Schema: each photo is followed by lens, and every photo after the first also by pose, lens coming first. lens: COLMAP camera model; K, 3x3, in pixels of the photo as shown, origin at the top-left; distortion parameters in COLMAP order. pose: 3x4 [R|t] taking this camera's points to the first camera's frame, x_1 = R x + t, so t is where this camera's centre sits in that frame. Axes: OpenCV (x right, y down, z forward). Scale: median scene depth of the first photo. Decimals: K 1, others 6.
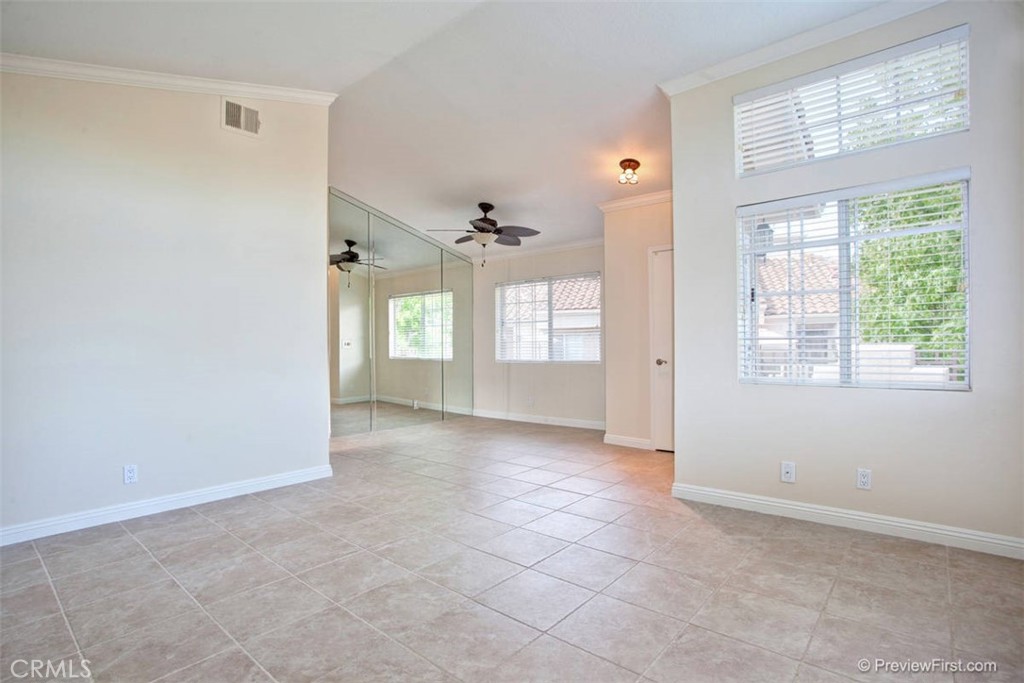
lens RADIAL K [[506.2, 0, 511.7], [0, 506.2, 345.0], [0, 0, 1]] dist [-0.079199, 0.035304]
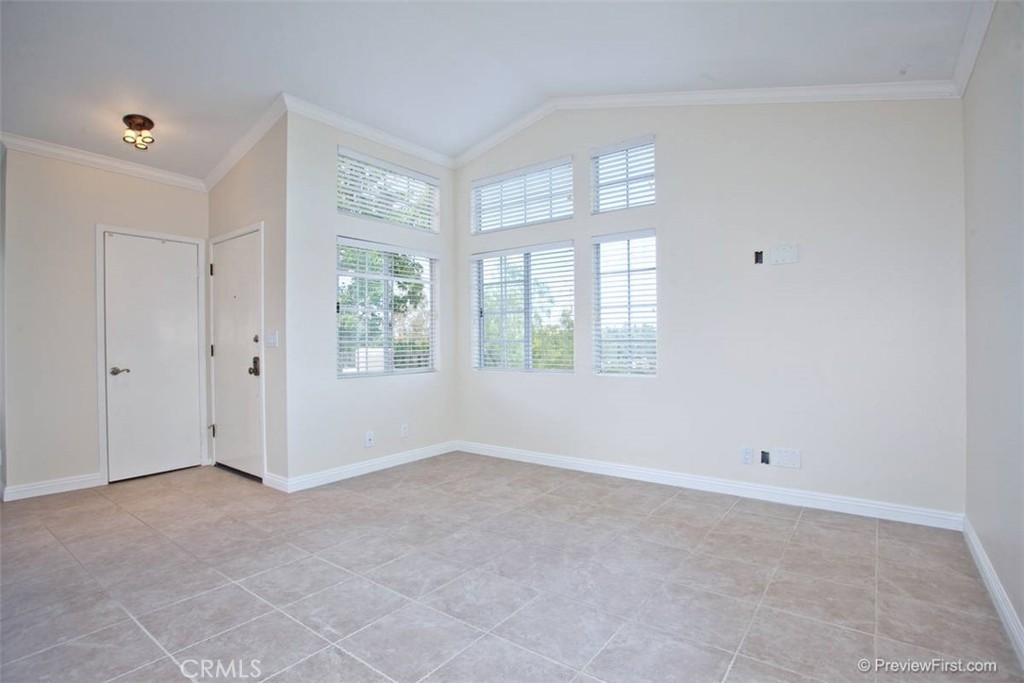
lens RADIAL K [[506.2, 0, 511.7], [0, 506.2, 345.0], [0, 0, 1]] dist [-0.079199, 0.035304]
pose [[-0.067528, 0.005382, 0.997703, -0.998122], [0.012002, 0.999917, -0.004582, 0.006061], [-0.997645, 0.011665, -0.067587, 0.803057]]
